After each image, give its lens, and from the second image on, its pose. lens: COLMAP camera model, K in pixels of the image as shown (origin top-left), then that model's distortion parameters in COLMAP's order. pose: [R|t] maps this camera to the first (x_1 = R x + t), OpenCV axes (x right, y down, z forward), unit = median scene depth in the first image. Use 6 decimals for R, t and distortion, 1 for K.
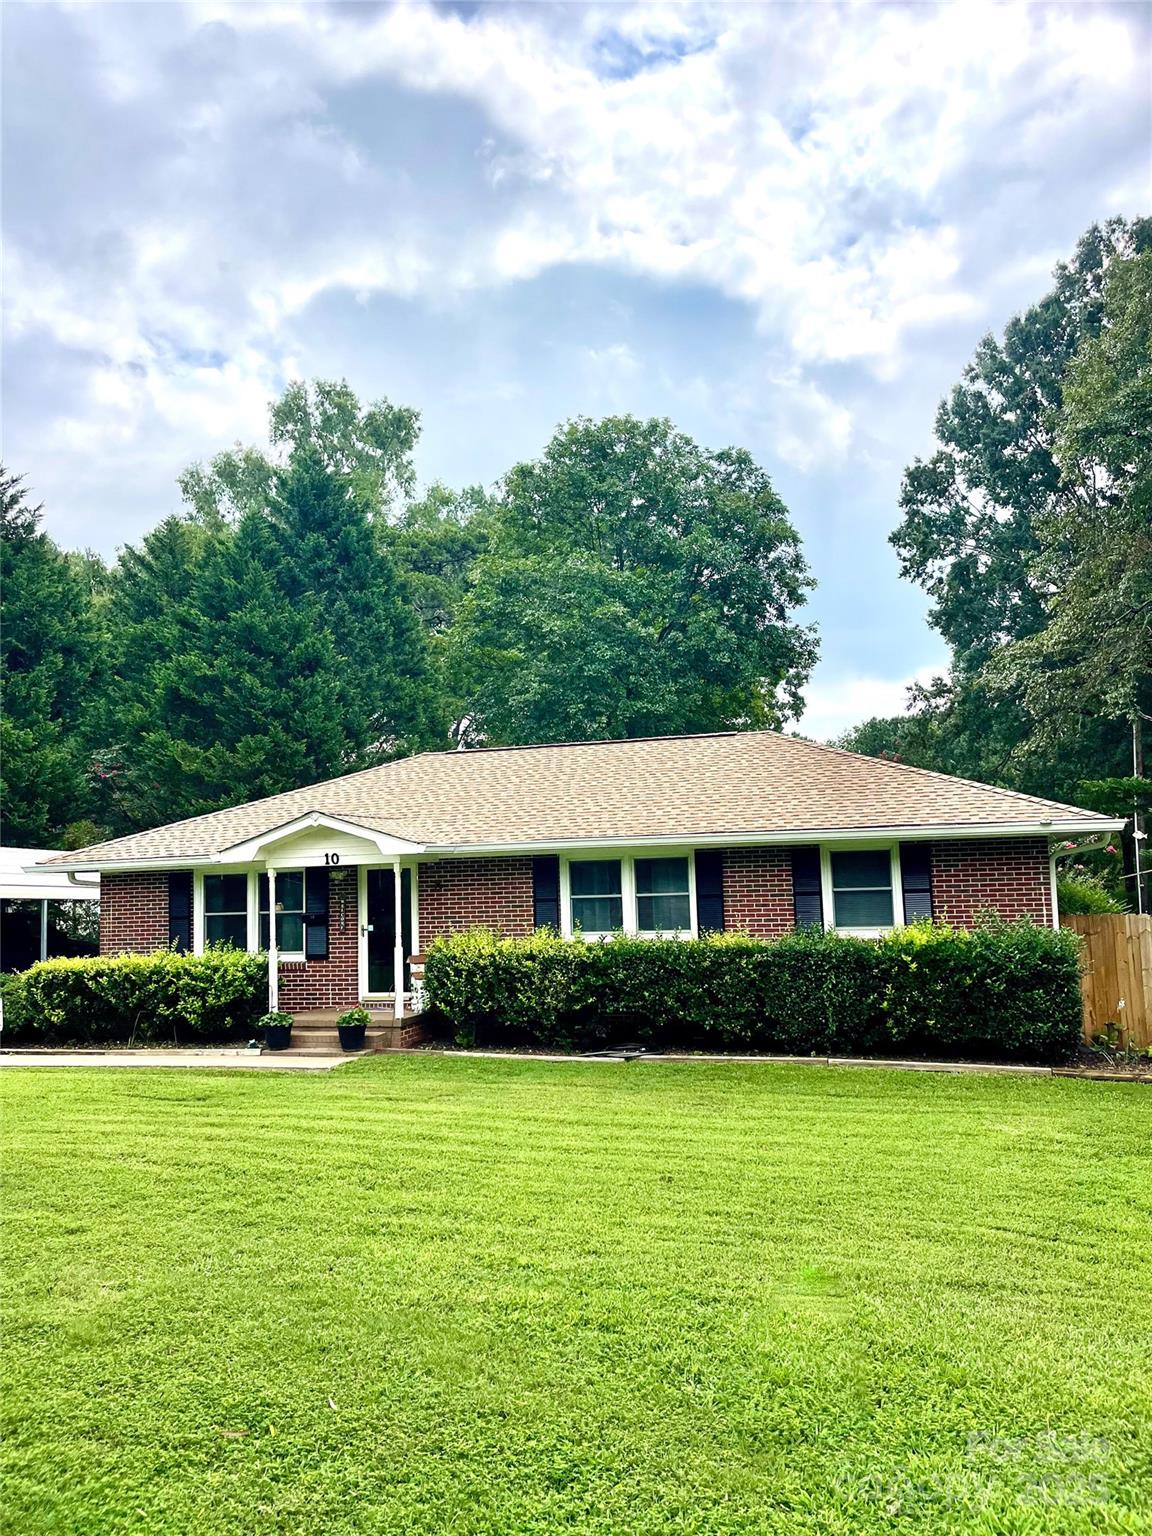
lens RADIAL K [[1159.5, 0, 588.2], [0, 1159.5, 768.8], [0, 0, 1]] dist [0.066907, -0.070765]
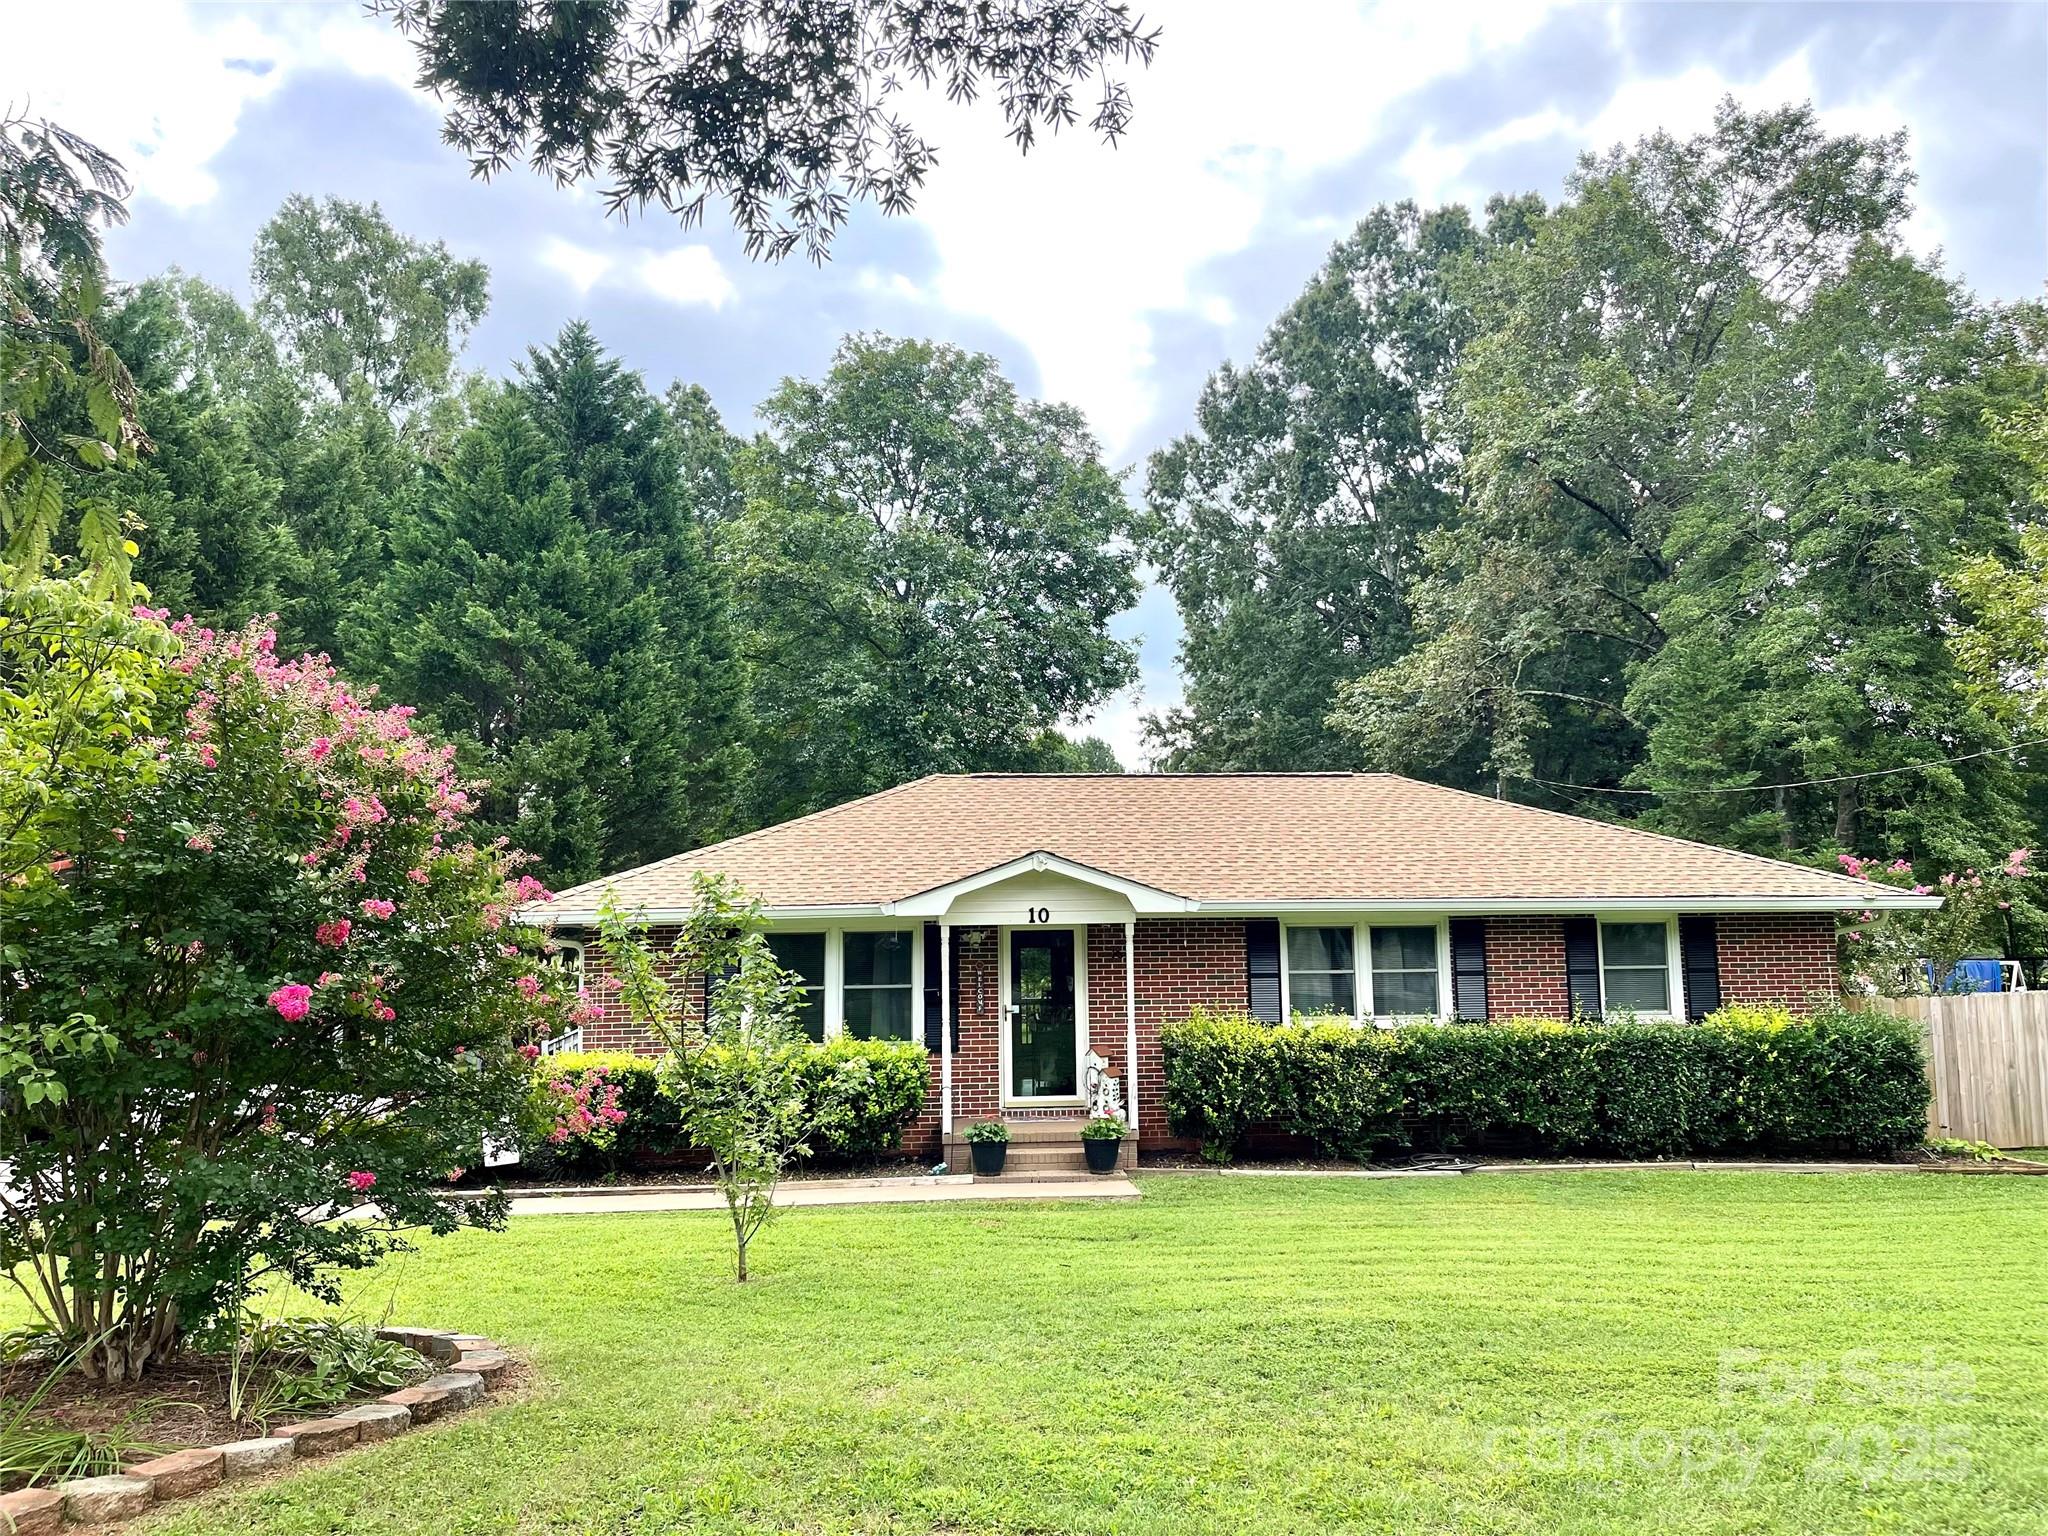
lens RADIAL K [[1545.9, 0, 1021.5], [0, 1545.9, 759.2], [0, 0, 1]] dist [0.066907, -0.070765]
pose [[0.930572, 0.061759, 0.360863, -0.591676], [-0.051045, 0.997928, -0.039158, 0.016655], [-0.362534, 0.018019, 0.931796, 0.077666]]
